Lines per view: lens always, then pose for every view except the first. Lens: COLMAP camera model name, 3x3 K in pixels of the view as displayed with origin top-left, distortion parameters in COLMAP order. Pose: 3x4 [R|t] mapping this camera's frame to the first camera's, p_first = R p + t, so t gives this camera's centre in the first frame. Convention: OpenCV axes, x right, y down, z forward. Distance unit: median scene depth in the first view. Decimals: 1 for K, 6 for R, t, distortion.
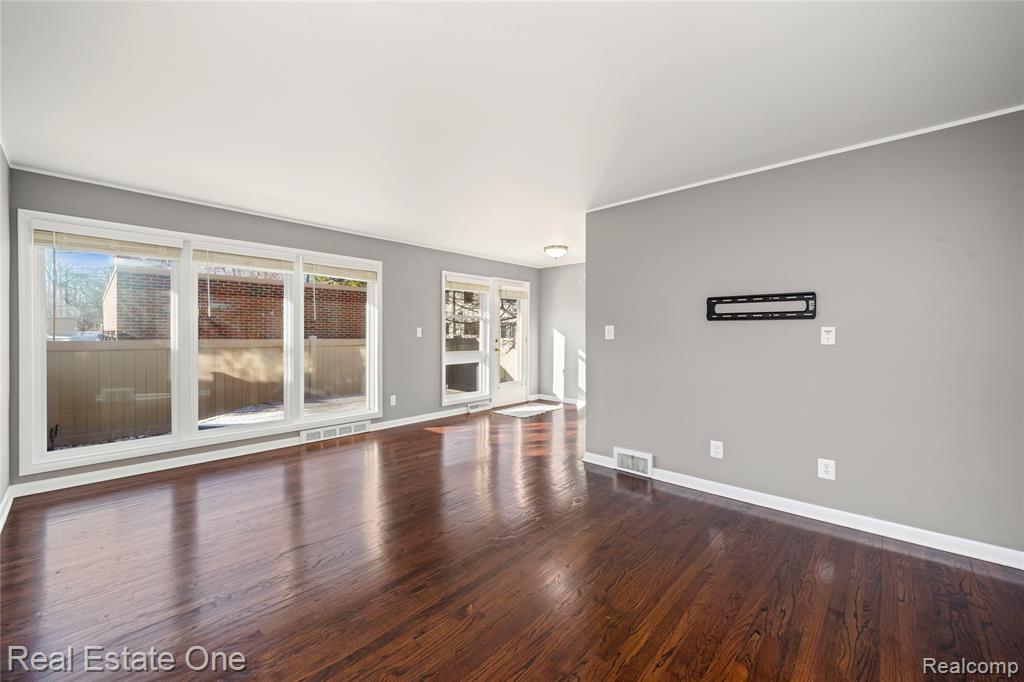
lens RADIAL K [[411.0, 0, 516.0], [0, 411.0, 338.3], [0, 0, 1]] dist [-0.001632, -0.000141]
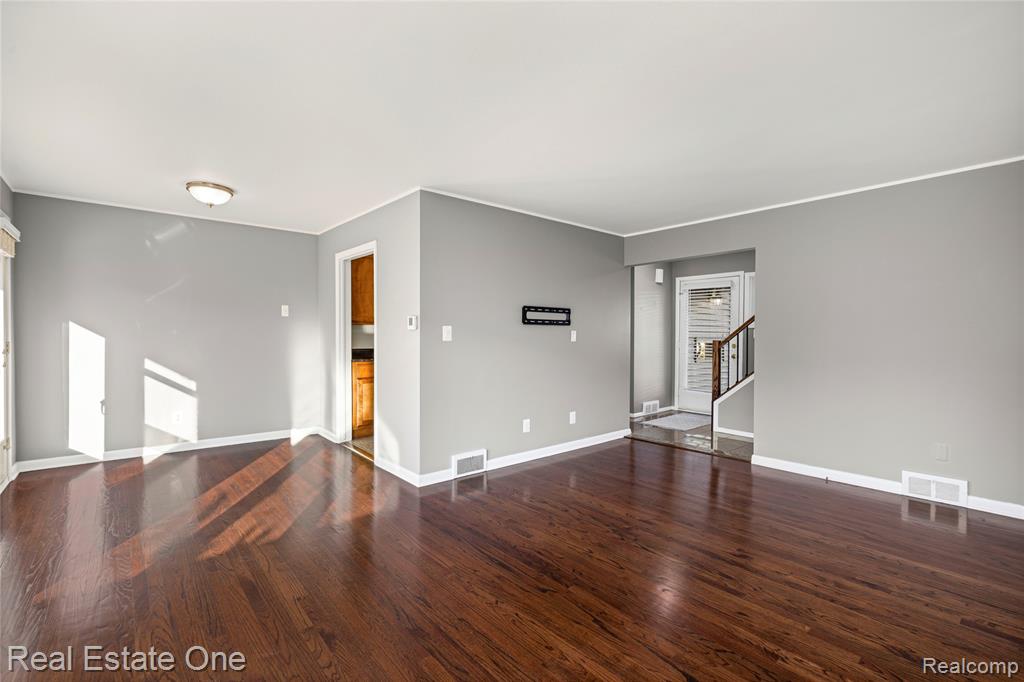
lens RADIAL K [[455.4, 0, 514.5], [0, 455.4, 339.6], [0, 0, 1]] dist [-0.000658, -0.002103]
pose [[0.103105, -0.011227, 0.994607, -0.631523], [0.006911, 0.999920, 0.010571, -0.007858], [-0.994646, 0.005784, 0.103174, 0.616242]]
